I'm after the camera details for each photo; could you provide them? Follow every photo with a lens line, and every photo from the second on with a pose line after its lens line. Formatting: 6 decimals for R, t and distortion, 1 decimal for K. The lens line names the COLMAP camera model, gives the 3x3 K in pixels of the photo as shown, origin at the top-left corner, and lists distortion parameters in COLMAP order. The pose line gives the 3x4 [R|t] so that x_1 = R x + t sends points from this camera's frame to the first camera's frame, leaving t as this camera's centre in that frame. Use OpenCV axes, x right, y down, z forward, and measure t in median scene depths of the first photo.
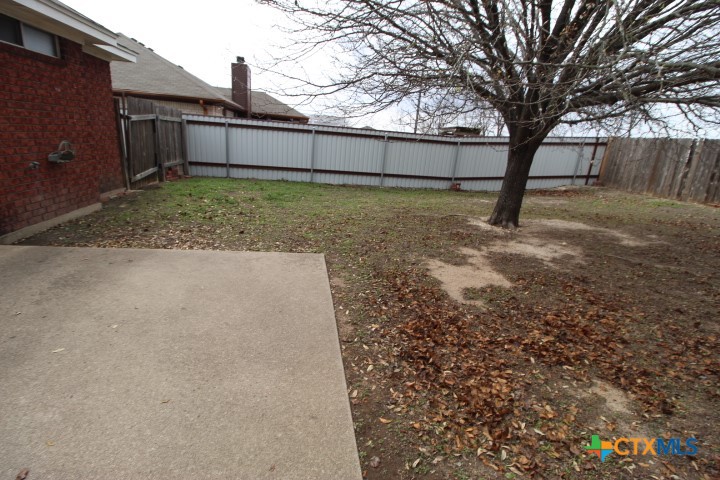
lens RADIAL K [[335.6, 0, 360.4], [0, 335.6, 239.2], [0, 0, 1]] dist [-0.002623, -0.006697]
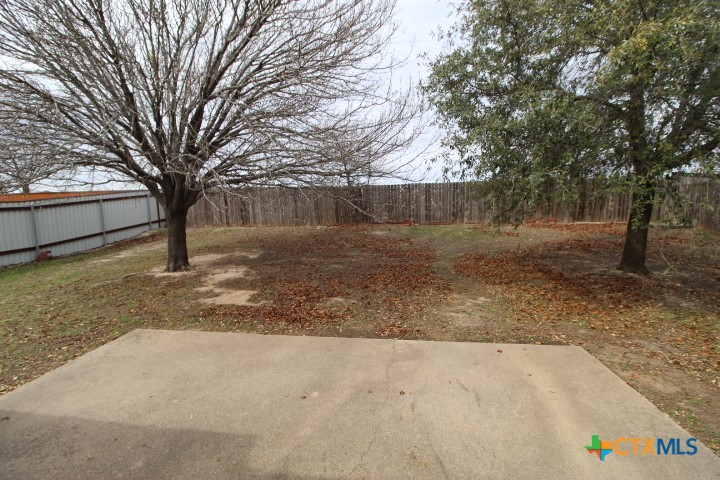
lens RADIAL K [[335.6, 0, 359.2], [0, 335.6, 239.6], [0, 0, 1]] dist [-0.002623, -0.006697]
pose [[0.271055, -0.204359, 0.940620, -0.307536], [0.303393, 0.945531, 0.117999, -0.049626], [-0.913500, 0.253393, 0.318292, -0.040026]]
